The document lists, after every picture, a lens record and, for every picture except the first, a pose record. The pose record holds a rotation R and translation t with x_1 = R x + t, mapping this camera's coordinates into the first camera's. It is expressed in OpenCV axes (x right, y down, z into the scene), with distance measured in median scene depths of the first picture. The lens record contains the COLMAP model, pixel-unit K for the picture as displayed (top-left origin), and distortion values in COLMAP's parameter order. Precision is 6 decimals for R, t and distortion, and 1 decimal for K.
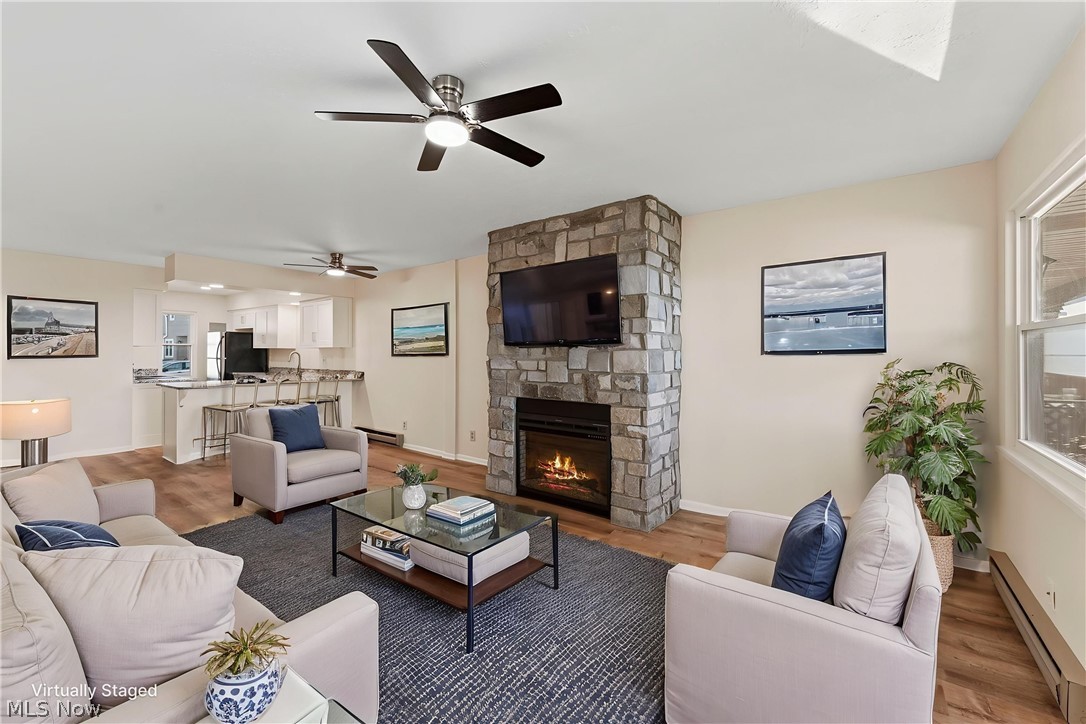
lens RADIAL K [[434.9, 0, 539.3], [0, 434.9, 355.4], [0, 0, 1]] dist [0.000650, -0.000268]
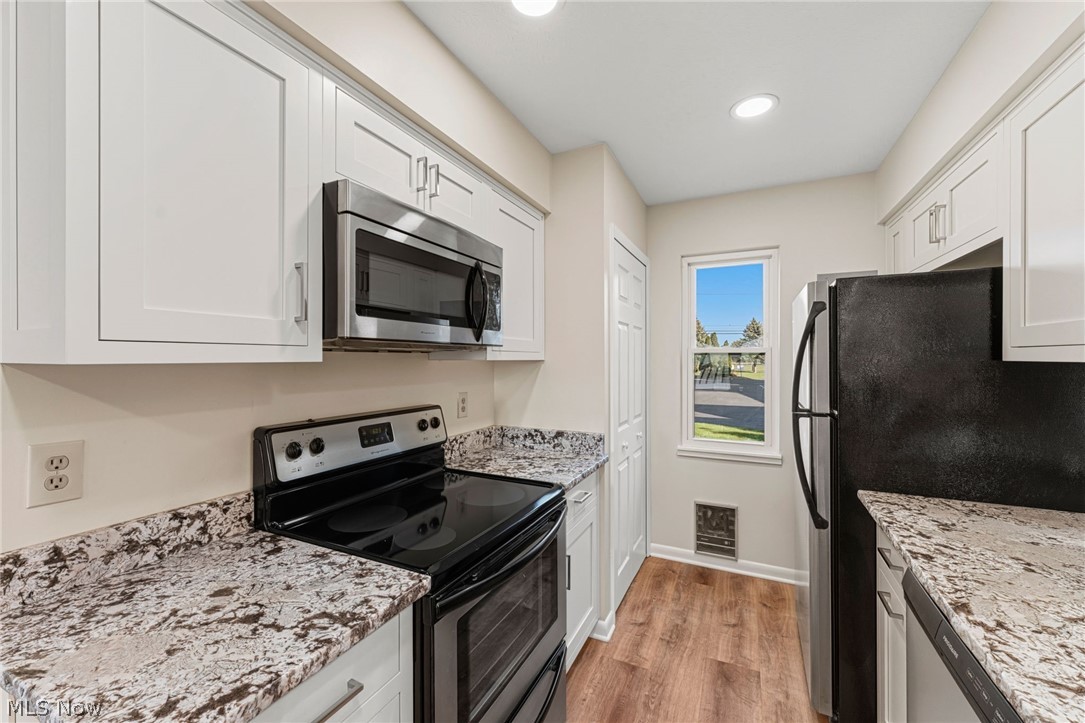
lens RADIAL K [[434.5, 0, 538.0], [0, 434.5, 358.6], [0, 0, 1]] dist [0.000650, -0.000268]
pose [[0.188743, -0.002002, -0.982025, -0.536956], [-0.003505, 0.999990, -0.002712, -0.016297], [0.982020, 0.003954, 0.188734, 0.806237]]
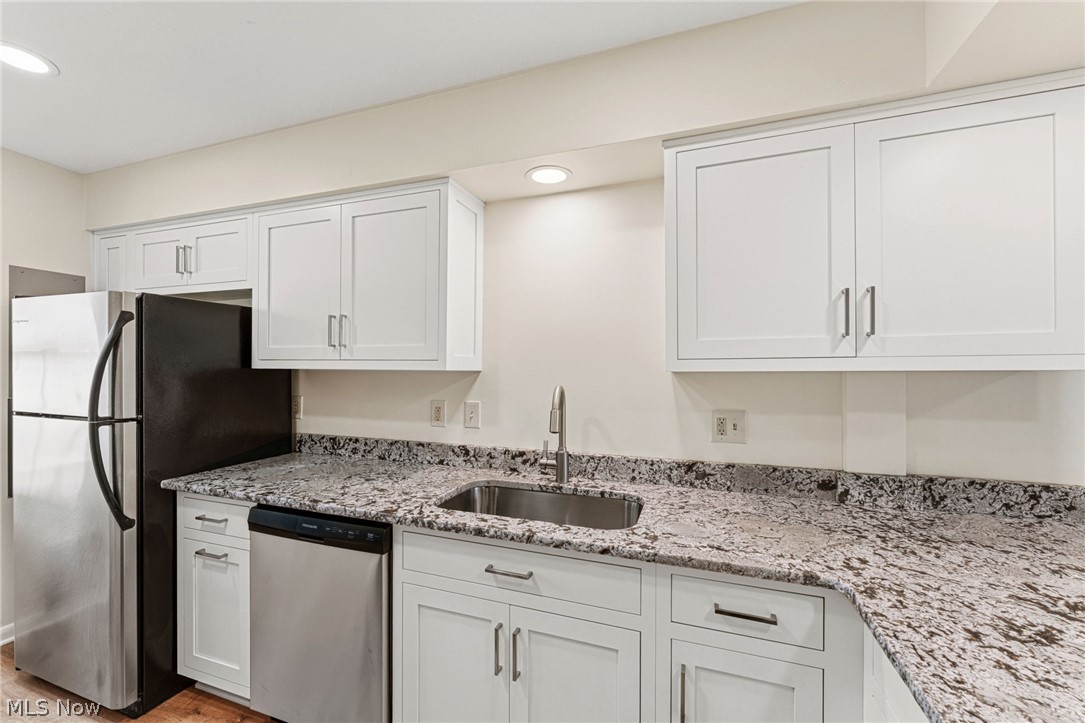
lens RADIAL K [[434.5, 0, 550.5], [0, 434.5, 367.2], [0, 0, 1]] dist [0.000650, -0.000268]
pose [[0.954147, 0.001478, 0.299334, -0.576488], [0.000832, 0.999971, -0.007590, -0.015186], [-0.299336, 0.007491, 0.954118, 0.714775]]
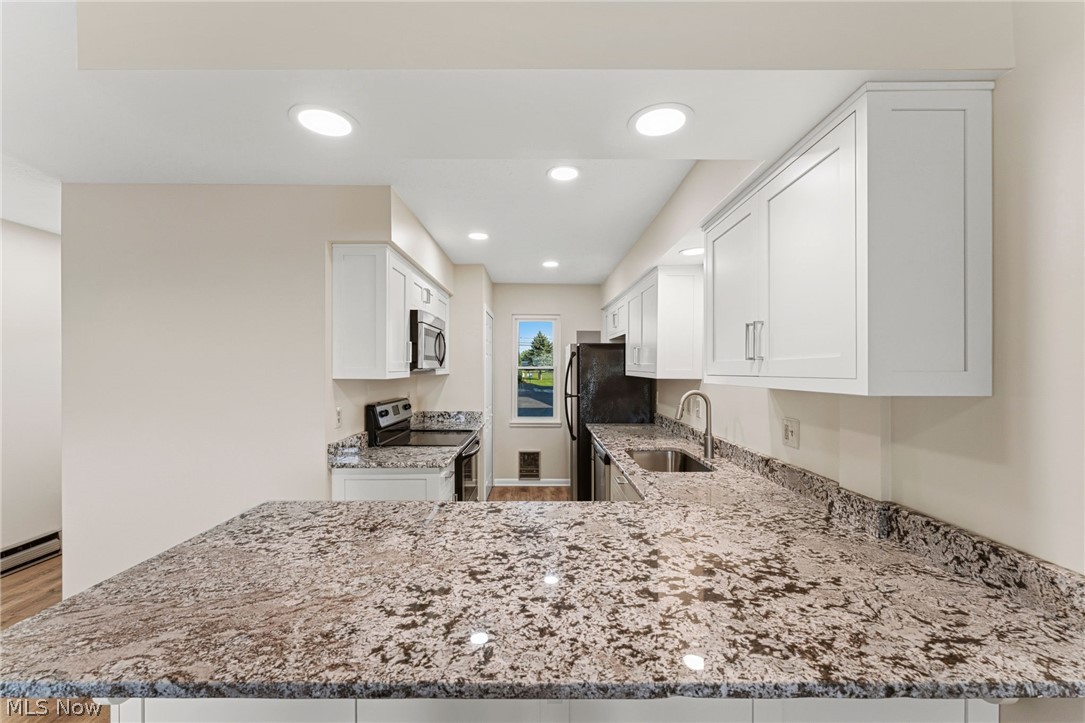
lens RADIAL K [[434.5, 0, 546.4], [0, 434.5, 366.1], [0, 0, 1]] dist [0.000650, -0.000268]
pose [[0.618235, -0.002189, -0.785990, -0.332530], [-0.005596, 0.999959, -0.007186, -0.022587], [0.785973, 0.008841, 0.618198, 0.634491]]
